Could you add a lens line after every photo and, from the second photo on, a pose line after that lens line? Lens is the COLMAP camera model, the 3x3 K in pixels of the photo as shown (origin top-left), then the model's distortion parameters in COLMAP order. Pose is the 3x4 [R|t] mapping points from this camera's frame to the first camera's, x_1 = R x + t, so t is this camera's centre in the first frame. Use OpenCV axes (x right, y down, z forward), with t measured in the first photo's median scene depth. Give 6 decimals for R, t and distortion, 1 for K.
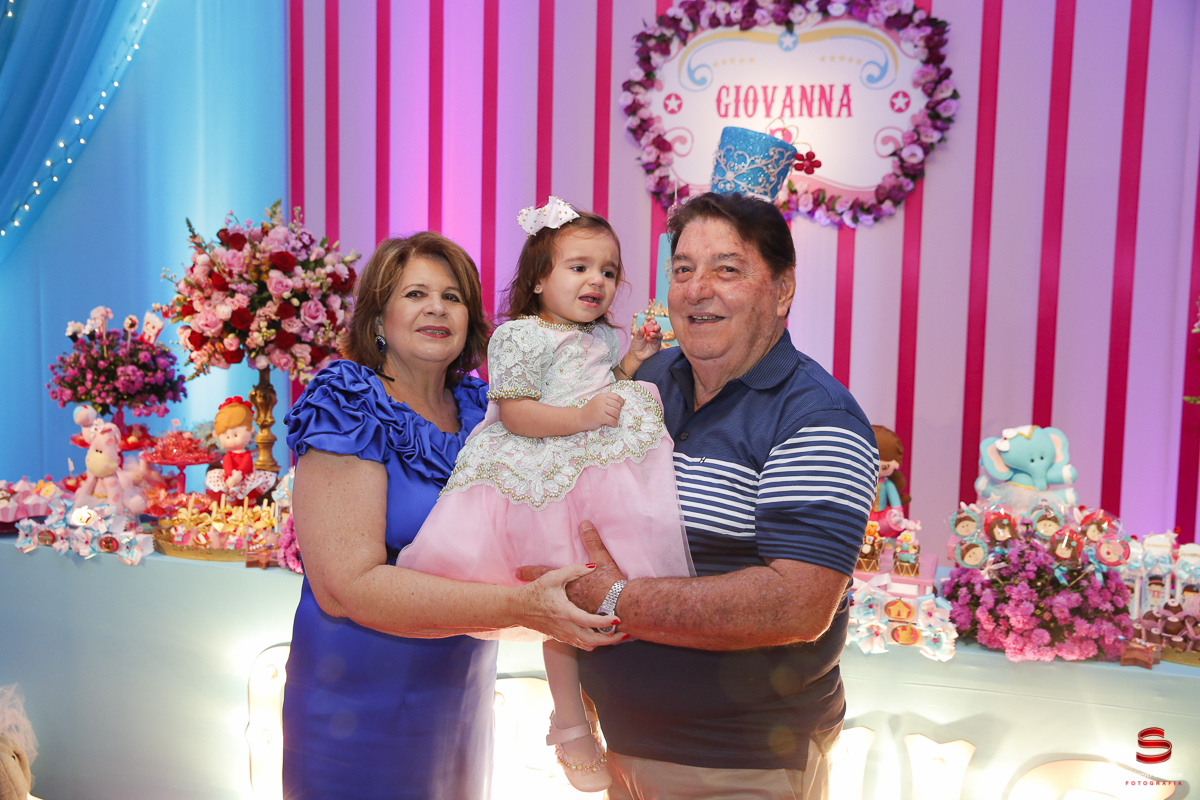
lens RADIAL K [[1209.3, 0, 593.9], [0, 1209.3, 398.7], [0, 0, 1]] dist [0.002462, 0.000000]
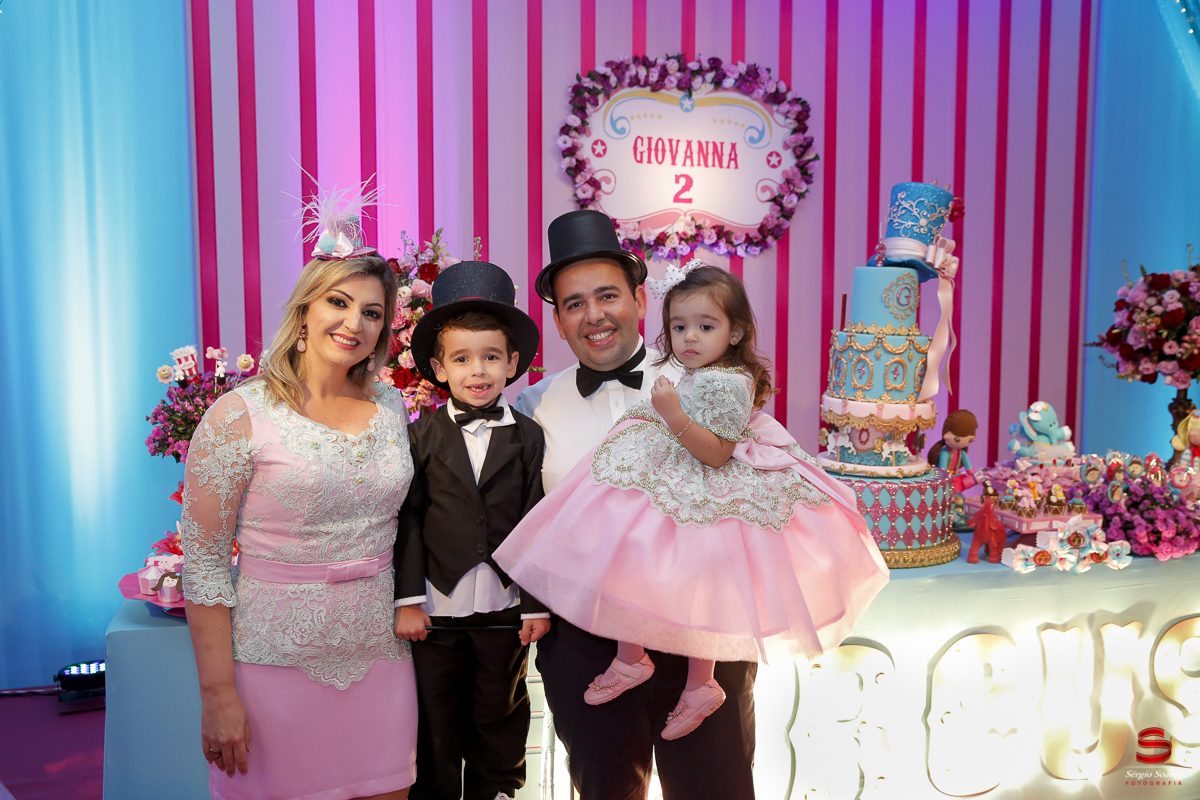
lens RADIAL K [[1024.8, 0, 594.9], [0, 1024.8, 400.5], [0, 0, 1]] dist [-0.082256, 0.126110]
pose [[0.833659, -0.073496, 0.547367, -0.528358], [0.067698, 0.997231, 0.030793, -0.036926], [-0.548115, 0.011385, 0.836326, 0.205639]]
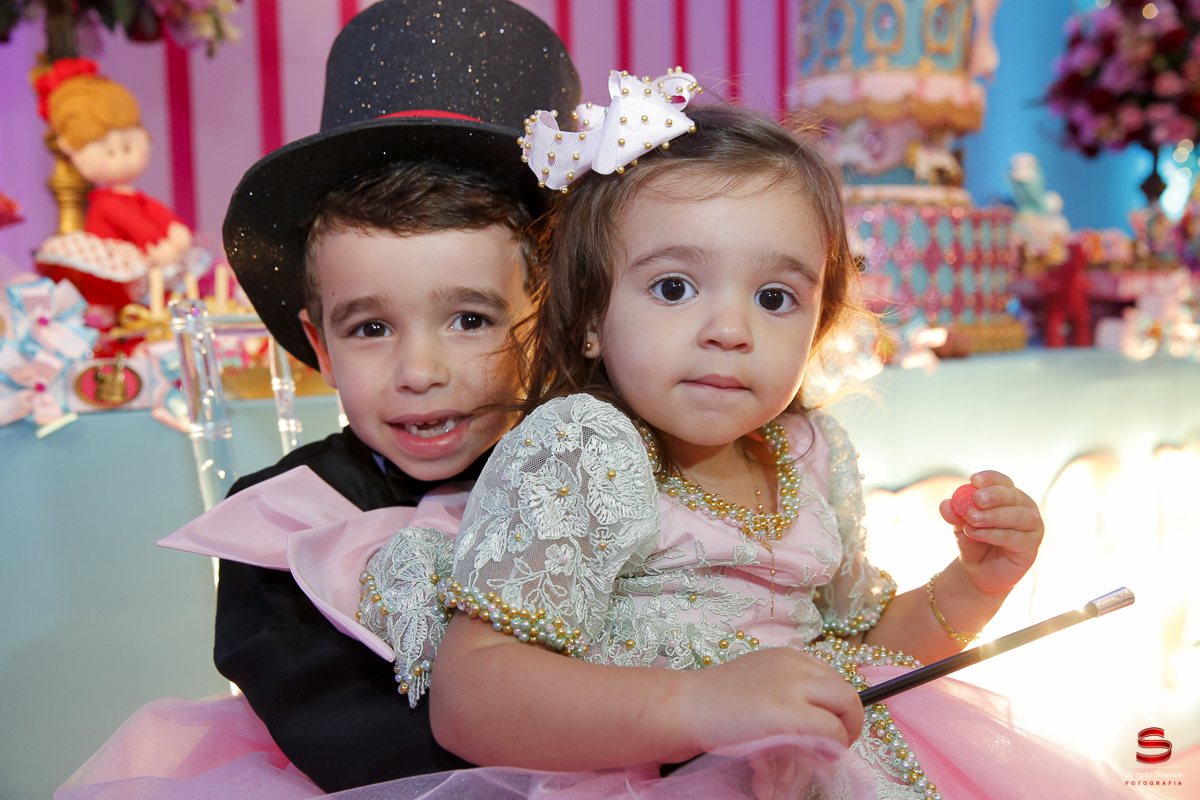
lens RADIAL K [[1217.7, 0, 601.5], [0, 1217.7, 402.6], [0, 0, 1]] dist [0.042775, 0.000000]
pose [[0.563382, -0.106224, 0.819339, -0.465093], [0.097803, 0.993302, 0.061527, 0.089160], [-0.820387, 0.045471, 0.569998, 0.521687]]
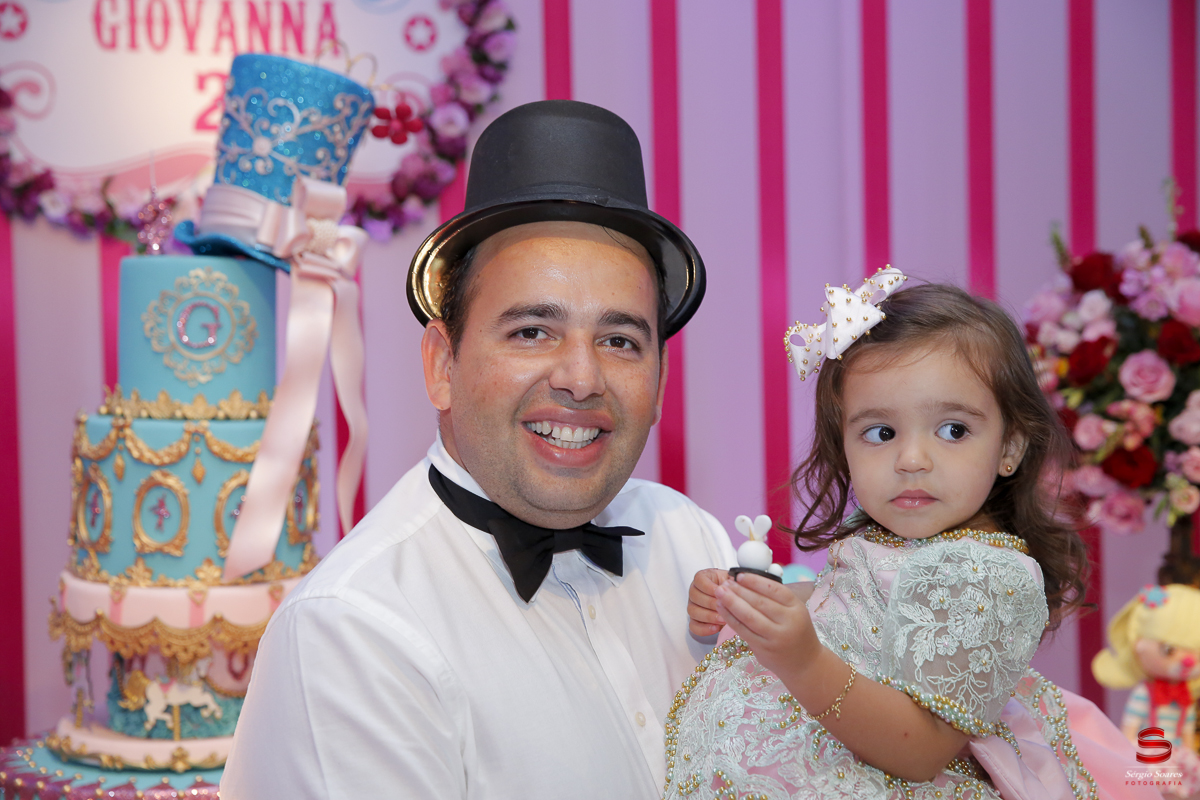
lens RADIAL K [[1845.7, 0, 603.5], [0, 1845.7, 408.3], [0, 0, 1]] dist [0.145233, 0.000000]
pose [[0.899516, -0.054723, 0.433446, -0.075905], [0.078253, 0.996261, -0.036617, -0.020076], [-0.429822, 0.066857, 0.900435, 0.147577]]
